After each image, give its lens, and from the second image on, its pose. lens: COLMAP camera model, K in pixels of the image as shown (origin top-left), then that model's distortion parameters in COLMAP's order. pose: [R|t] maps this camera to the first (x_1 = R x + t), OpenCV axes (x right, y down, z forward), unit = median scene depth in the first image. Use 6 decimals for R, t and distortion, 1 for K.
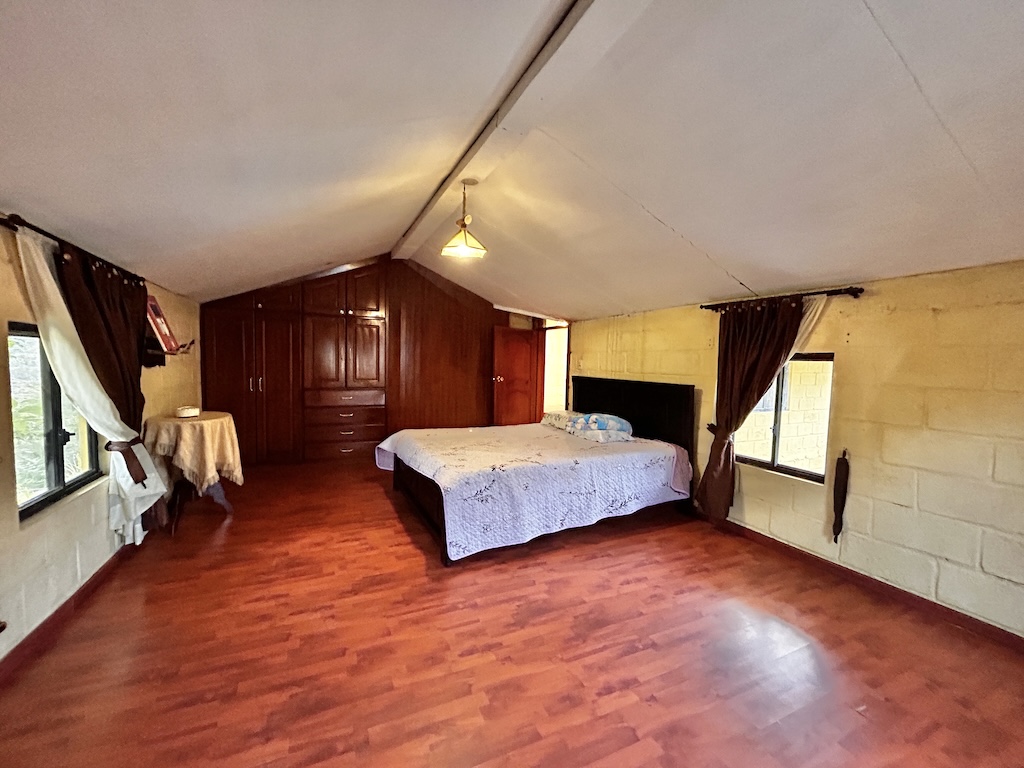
lens RADIAL K [[411.8, 0, 507.4], [0, 411.8, 387.8], [0, 0, 1]] dist [-0.003682, -0.000430]
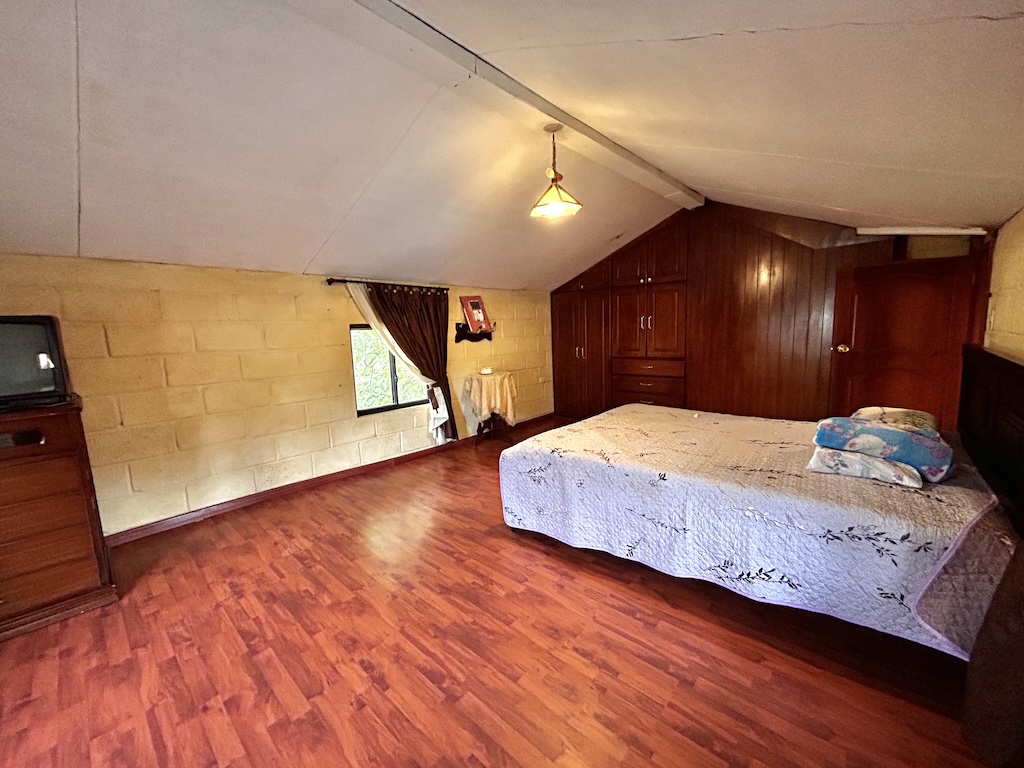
lens RADIAL K [[411.8, 0, 515.2], [0, 411.8, 384.1], [0, 0, 1]] dist [-0.003682, -0.000430]
pose [[0.391416, 0.084120, -0.916361, 0.792606], [-0.015460, 0.996274, 0.084852, -0.027705], [0.920084, -0.019046, 0.391258, 0.604423]]
